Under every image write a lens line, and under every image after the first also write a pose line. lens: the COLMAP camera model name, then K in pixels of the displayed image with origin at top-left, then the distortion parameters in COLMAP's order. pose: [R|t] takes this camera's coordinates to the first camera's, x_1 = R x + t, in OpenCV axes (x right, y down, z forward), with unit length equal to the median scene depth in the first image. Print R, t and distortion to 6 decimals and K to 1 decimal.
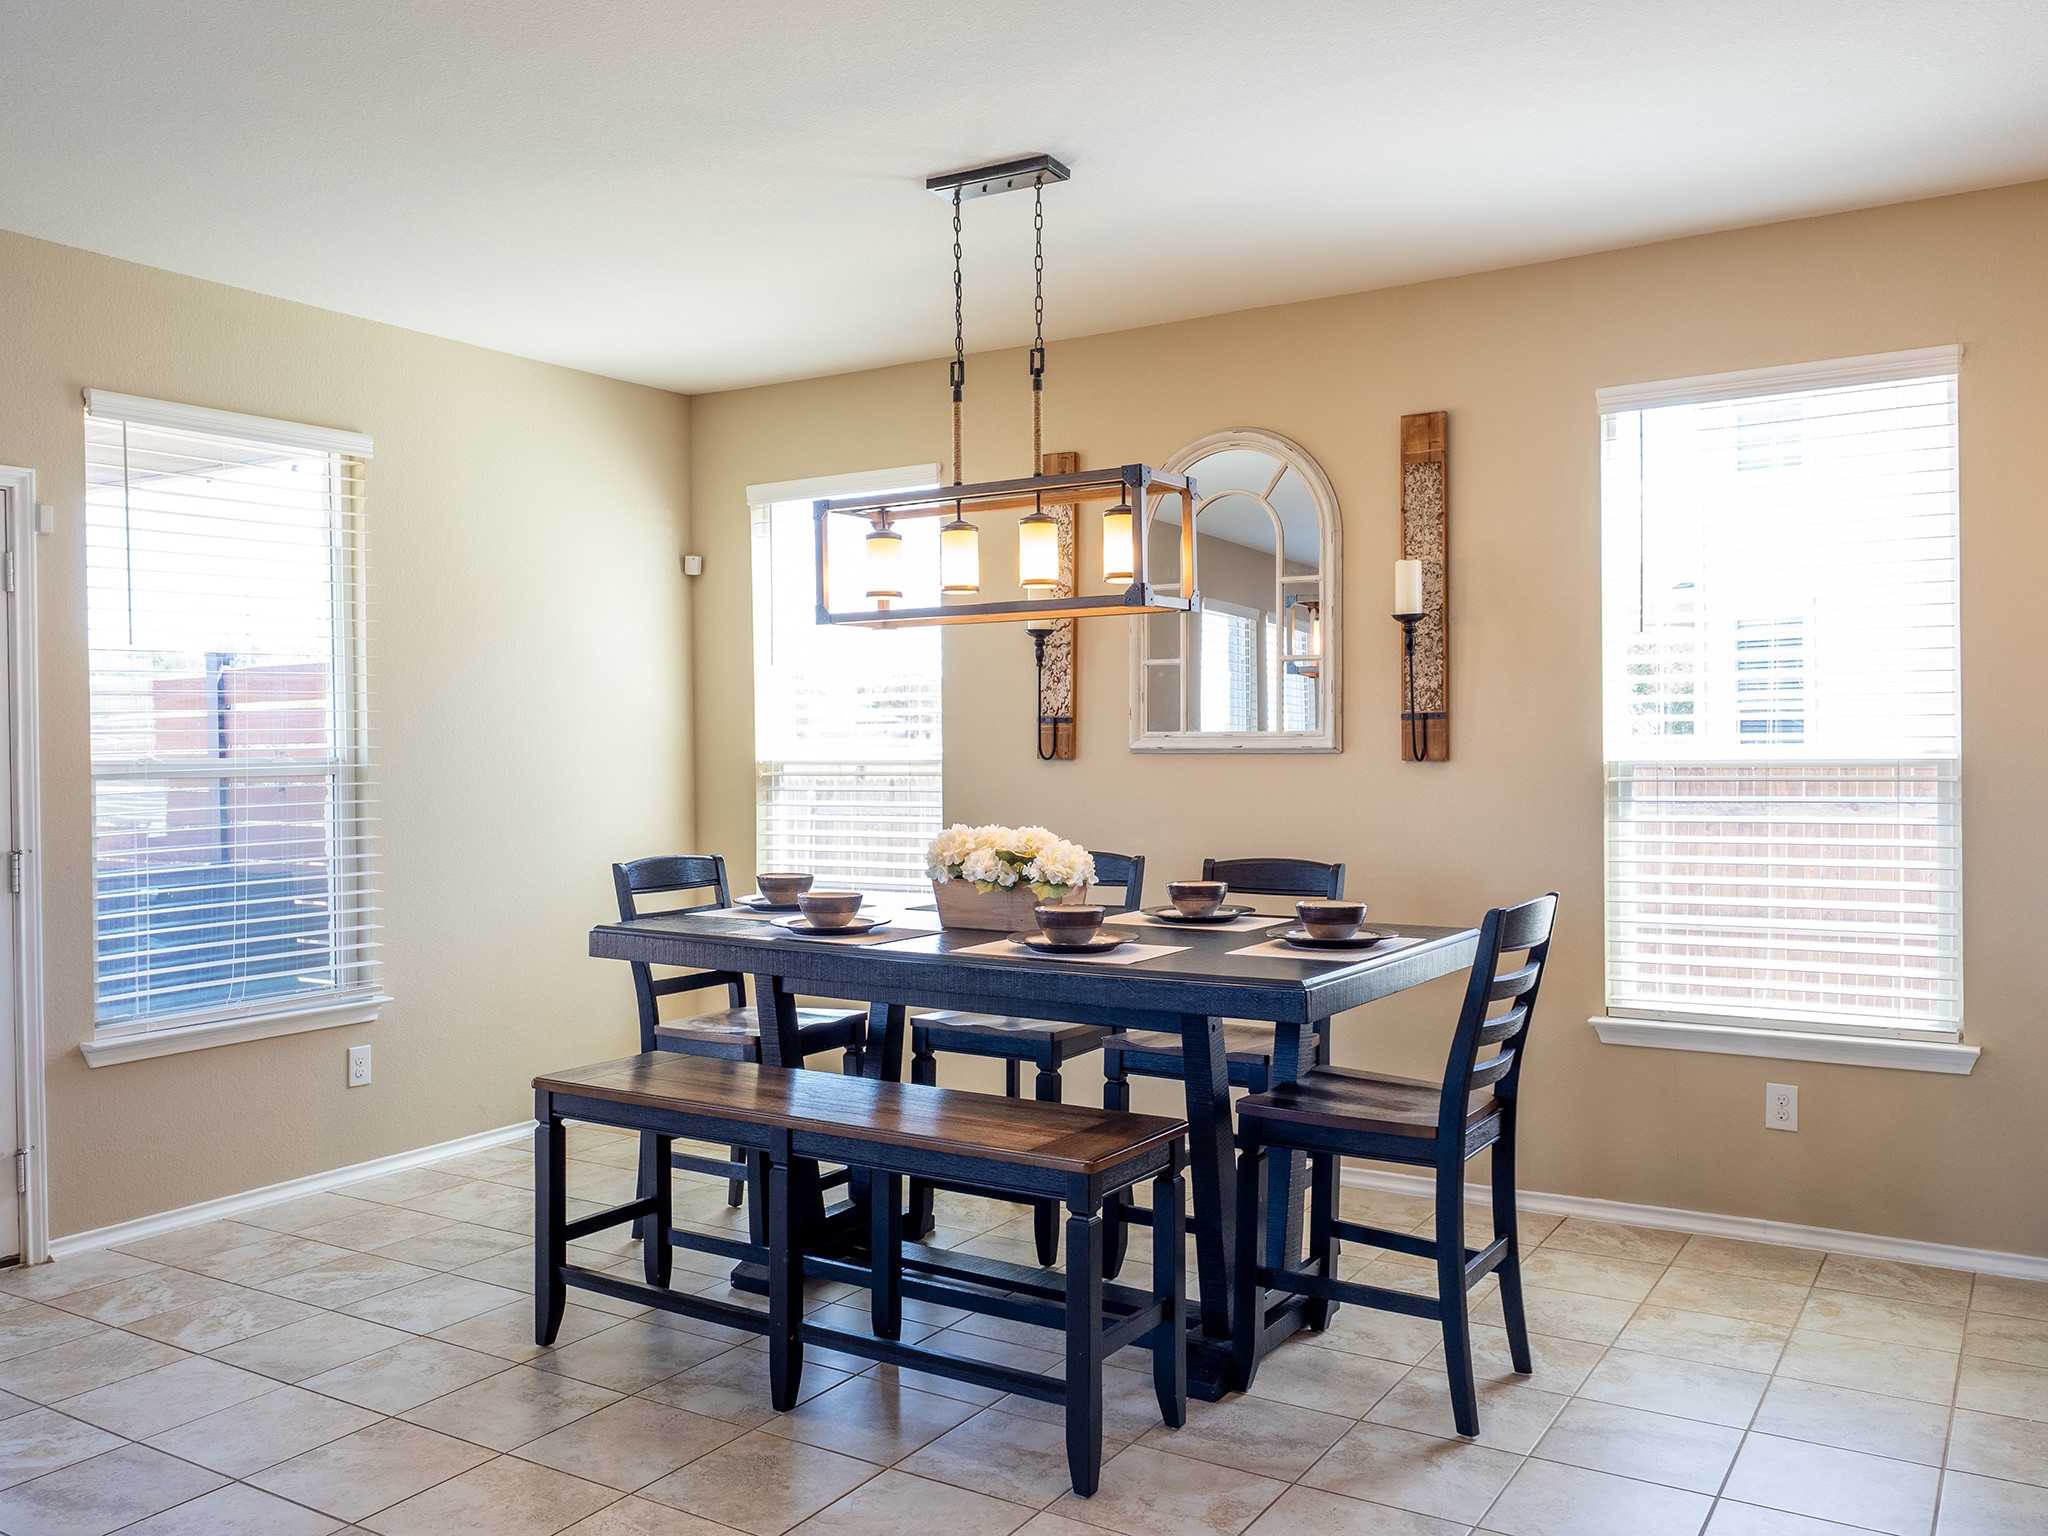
lens RADIAL K [[1649.2, 0, 1030.5], [0, 1649.2, 775.2], [0, 0, 1]] dist [0.000211, 0.003053]
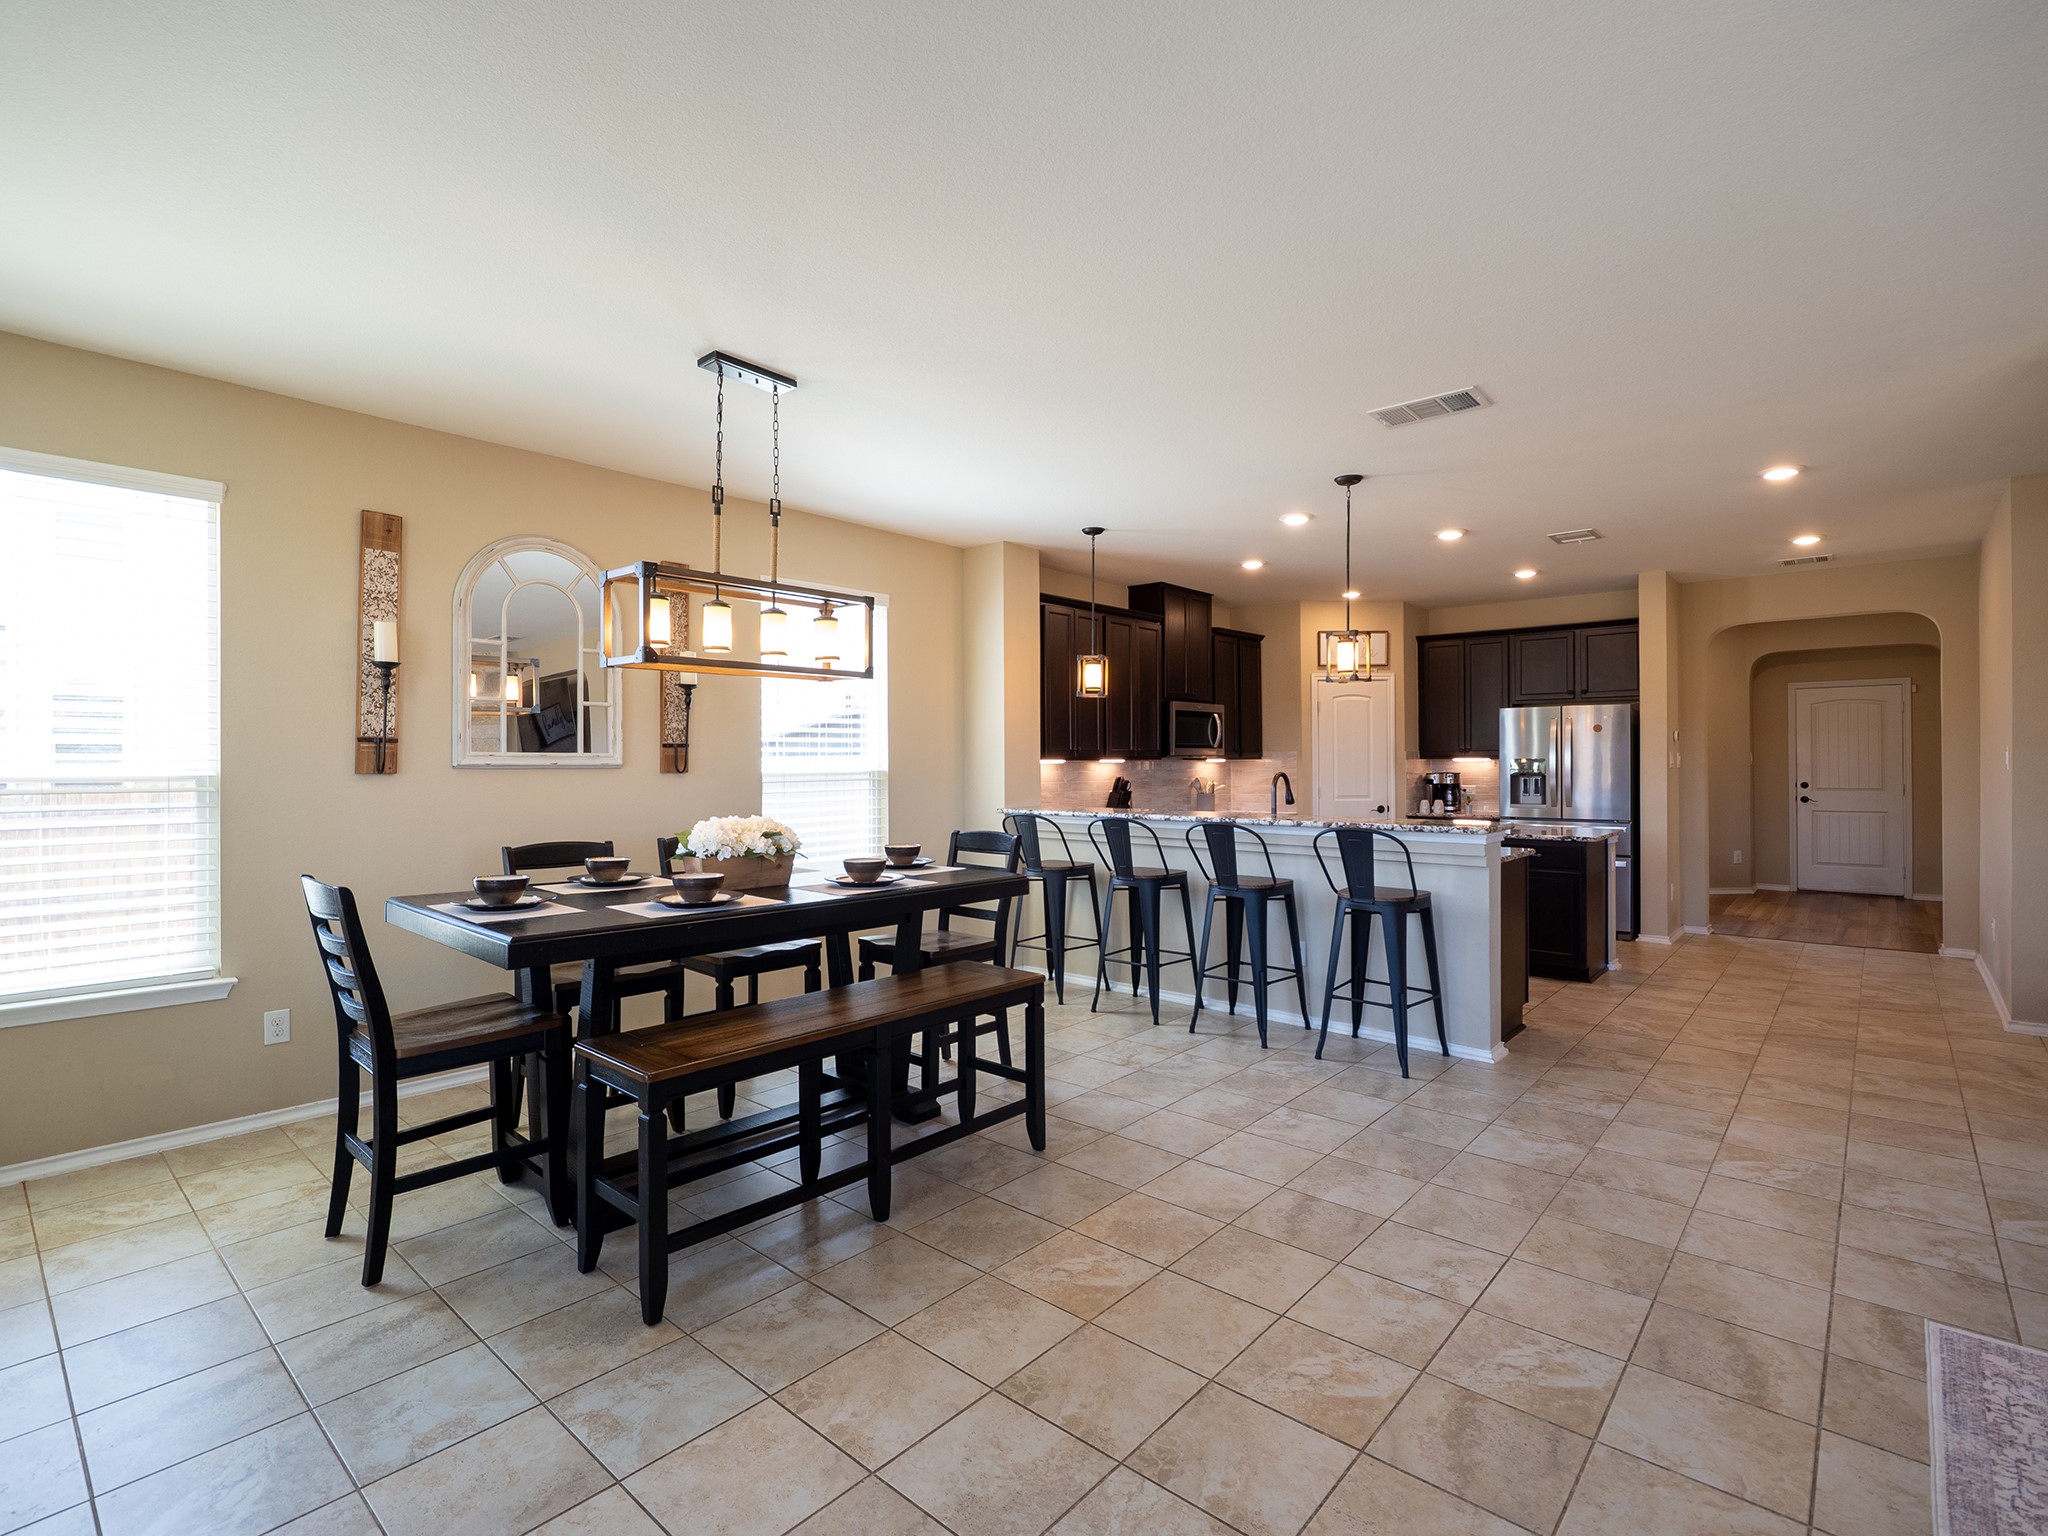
lens RADIAL K [[969.6, 0, 1021.3], [0, 969.6, 762.3], [0, 0, 1]] dist [-0.009682, -0.000354]
pose [[0.172544, 0.008306, 0.984967, -0.807793], [0.017323, 0.999784, -0.011465, -0.003166], [-0.984849, 0.019041, 0.172363, 0.609387]]
